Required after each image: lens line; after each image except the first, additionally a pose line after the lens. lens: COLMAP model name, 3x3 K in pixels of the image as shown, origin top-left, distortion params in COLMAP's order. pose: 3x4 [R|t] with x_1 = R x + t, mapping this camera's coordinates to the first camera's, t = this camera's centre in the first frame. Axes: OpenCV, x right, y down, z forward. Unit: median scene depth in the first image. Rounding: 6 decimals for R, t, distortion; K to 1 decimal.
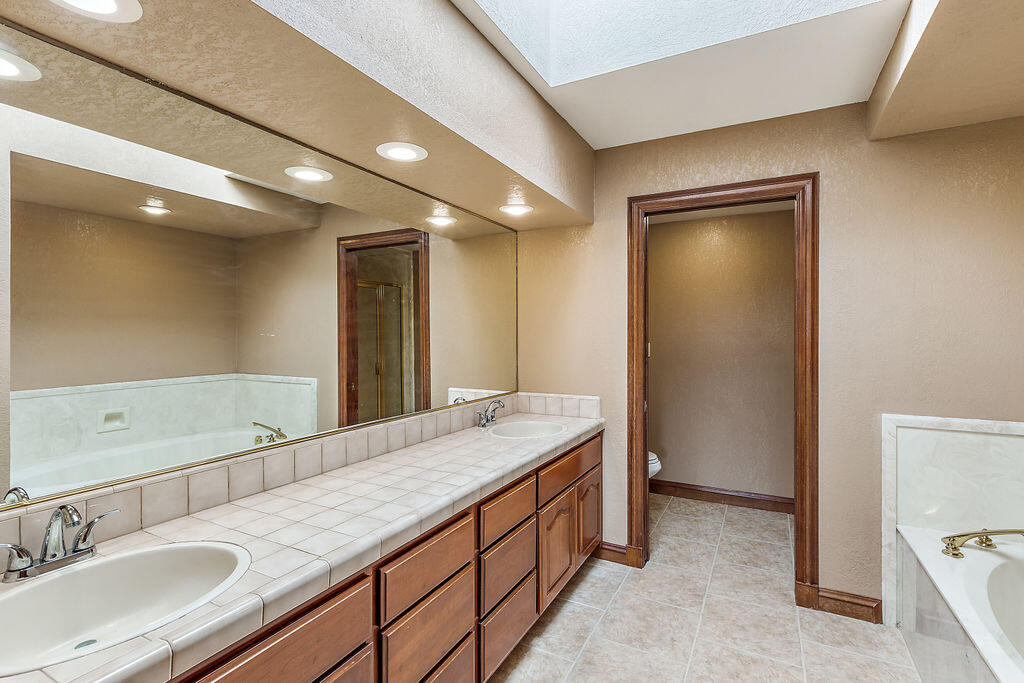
lens RADIAL K [[468.1, 0, 514.4], [0, 468.1, 332.6], [0, 0, 1]] dist [-0.005468, -0.000713]
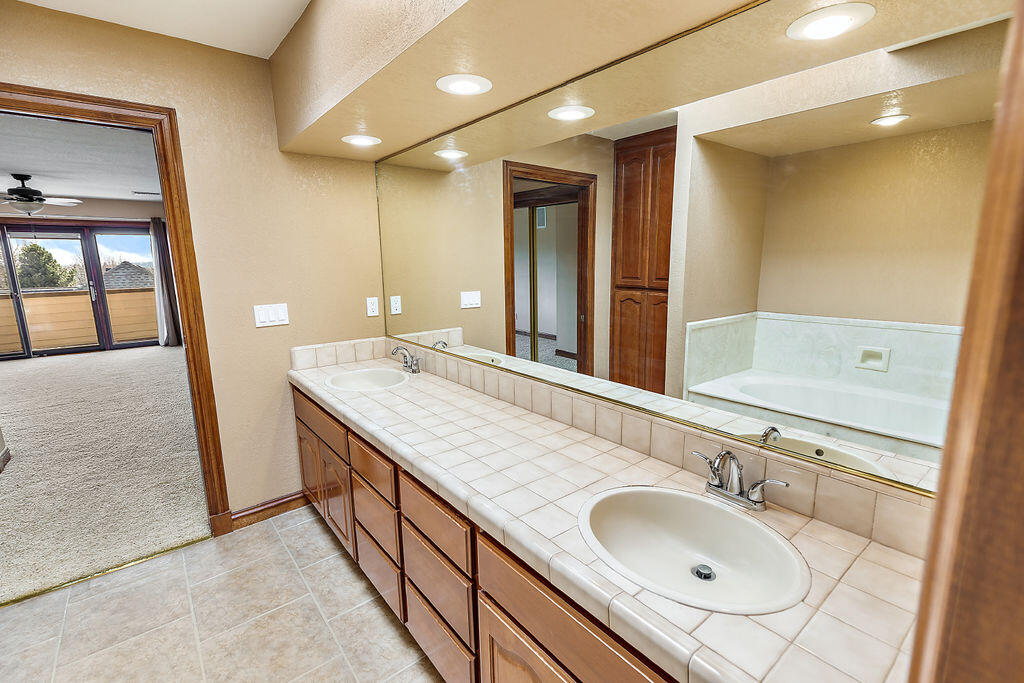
lens RADIAL K [[468.1, 0, 517.3], [0, 468.1, 341.4], [0, 0, 1]] dist [-0.005468, -0.000713]
pose [[-0.373059, 0.170429, -0.912020, 1.006140], [0.007409, 0.983500, 0.180756, -0.098151], [0.927778, 0.060676, -0.368166, 2.312527]]
